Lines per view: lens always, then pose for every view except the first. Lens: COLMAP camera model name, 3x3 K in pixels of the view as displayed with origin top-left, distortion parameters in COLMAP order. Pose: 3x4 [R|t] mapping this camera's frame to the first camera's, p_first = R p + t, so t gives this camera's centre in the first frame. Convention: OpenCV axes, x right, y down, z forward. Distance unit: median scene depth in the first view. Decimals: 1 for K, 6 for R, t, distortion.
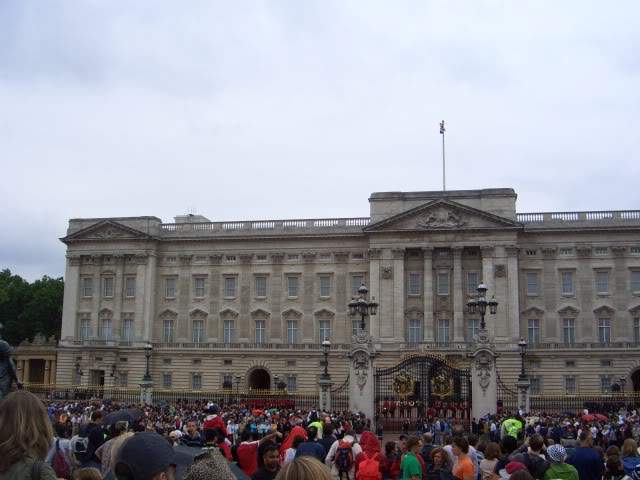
lens RADIAL K [[733.0, 0, 320.0], [0, 733.0, 240.0], [0, 0, 1]] dist [-0.130749, 0.009902]
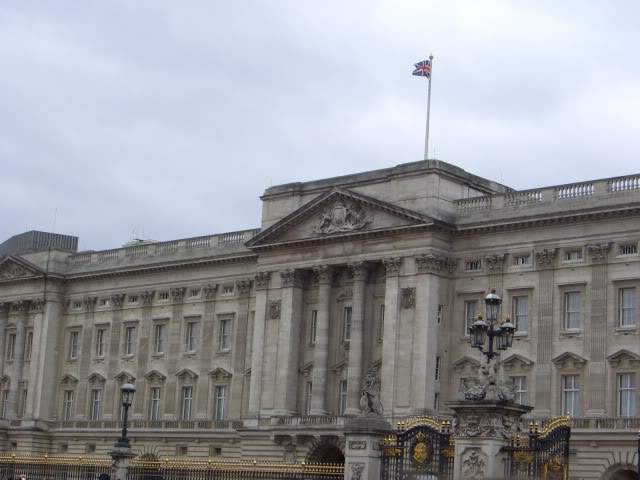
lens RADIAL K [[1285.6, 0, 320.0], [0, 1285.6, 240.0], [0, 0, 1]] dist [0.014367, -0.125593]
pose [[0.859794, -0.067940, -0.506101, 0.693027], [0.046019, 0.997386, -0.055712, 0.048207], [0.508563, 0.024611, 0.860673, 0.039906]]
